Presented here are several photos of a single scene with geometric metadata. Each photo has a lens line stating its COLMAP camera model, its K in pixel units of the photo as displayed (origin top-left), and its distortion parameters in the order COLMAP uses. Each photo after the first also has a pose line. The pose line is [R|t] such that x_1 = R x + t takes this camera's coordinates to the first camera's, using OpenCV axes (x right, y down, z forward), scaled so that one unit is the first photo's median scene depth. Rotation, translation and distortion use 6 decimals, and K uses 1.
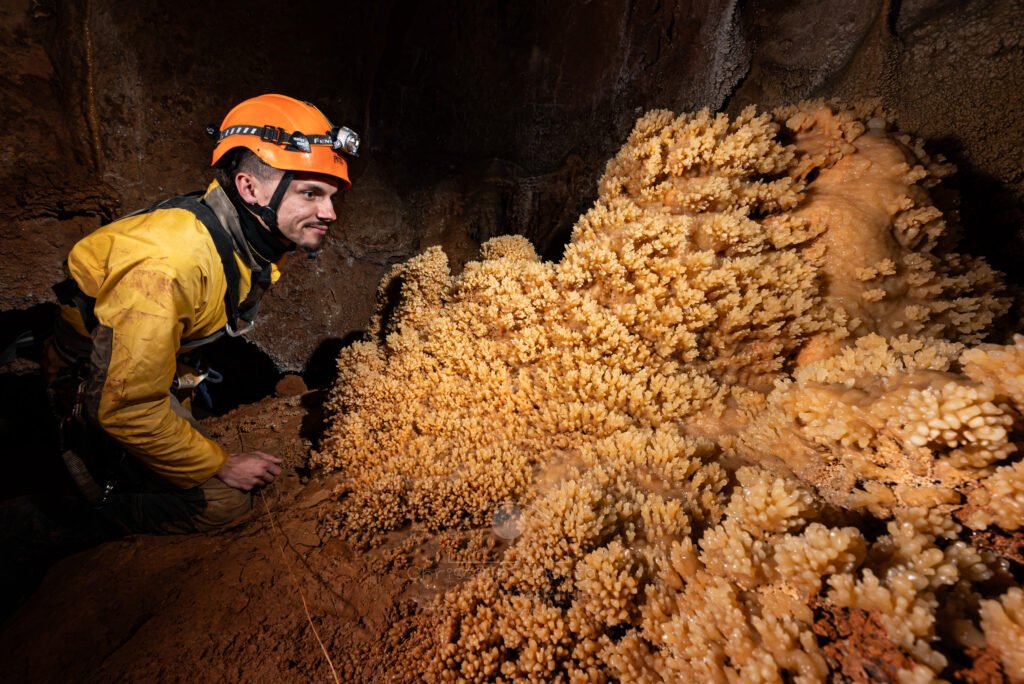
lens RADIAL K [[450.0, 0, 514.3], [0, 450.0, 342.6], [0, 0, 1]] dist [-0.001827, 0.001046]
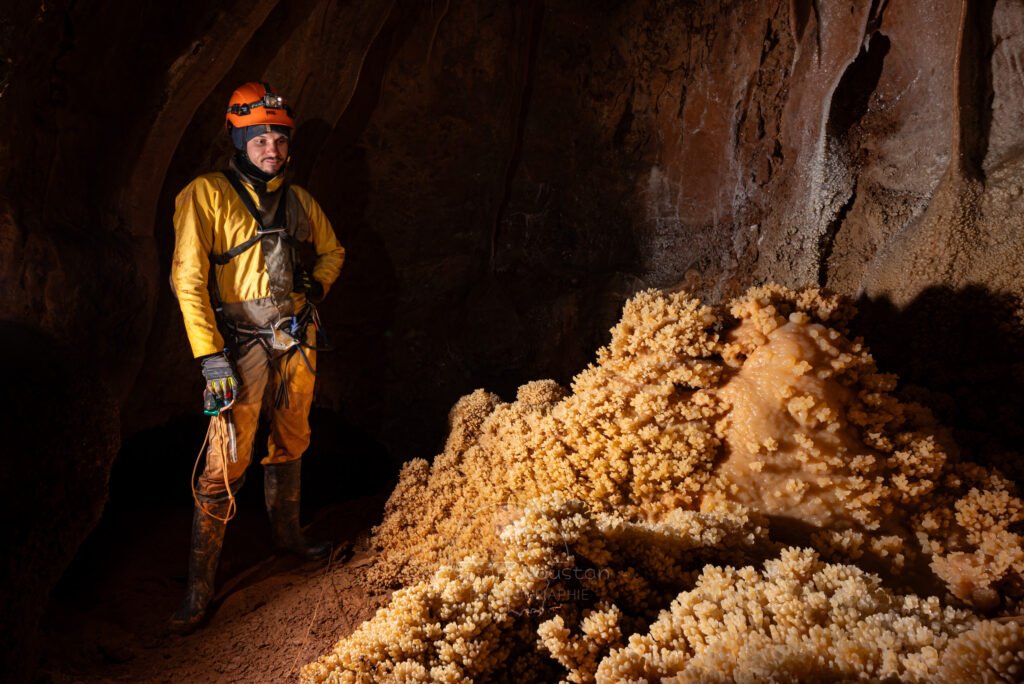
lens RADIAL K [[613.9, 0, 510.9], [0, 613.9, 340.7], [0, 0, 1]] dist [0.001480, 0.000394]
pose [[0.915131, 0.021717, -0.402572, 0.408839], [-0.086544, 0.985852, -0.143549, -0.069914], [0.393759, 0.166206, 0.904063, -0.390735]]
